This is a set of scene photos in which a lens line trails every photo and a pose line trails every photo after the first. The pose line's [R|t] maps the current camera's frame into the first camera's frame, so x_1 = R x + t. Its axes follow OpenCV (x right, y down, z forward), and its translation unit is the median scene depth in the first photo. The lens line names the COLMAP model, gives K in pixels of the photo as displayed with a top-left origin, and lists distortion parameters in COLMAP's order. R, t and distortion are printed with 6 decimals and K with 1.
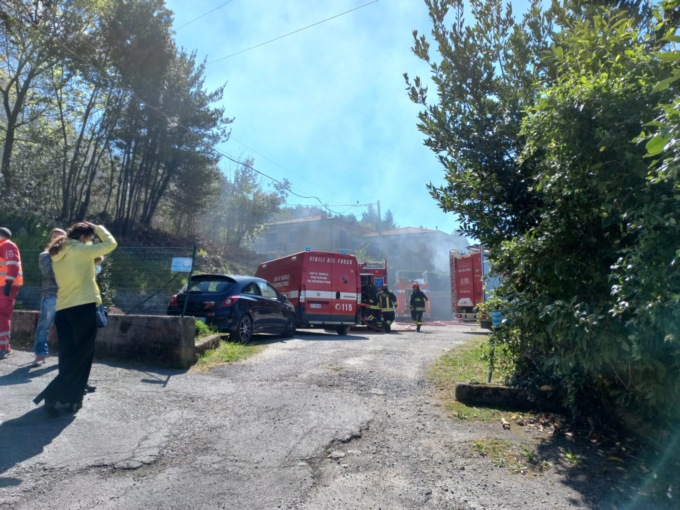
lens RADIAL K [[488.5, 0, 338.7], [0, 488.5, 266.9], [0, 0, 1]] dist [0.042392, -0.016978]
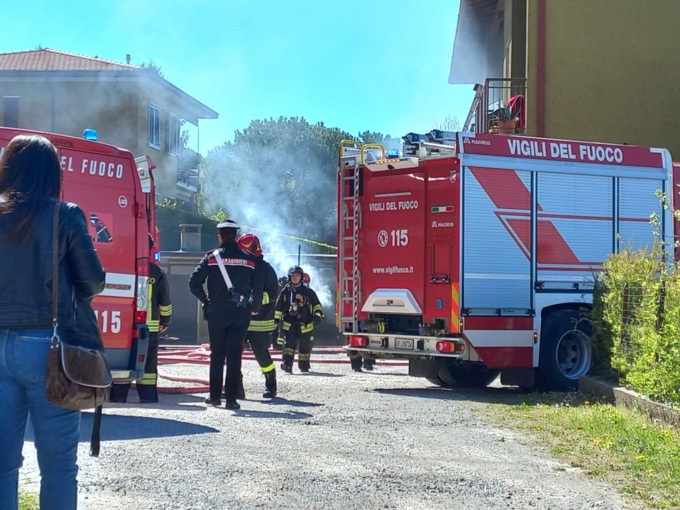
lens RADIAL K [[1468.8, 0, 323.2], [0, 1468.8, 291.8], [0, 0, 1]] dist [0.053627, 0.000000]
pose [[0.924709, 0.011273, 0.380509, -0.216858], [-0.041843, 0.996515, 0.072164, -0.006524], [-0.378369, -0.082652, 0.921957, 0.126943]]
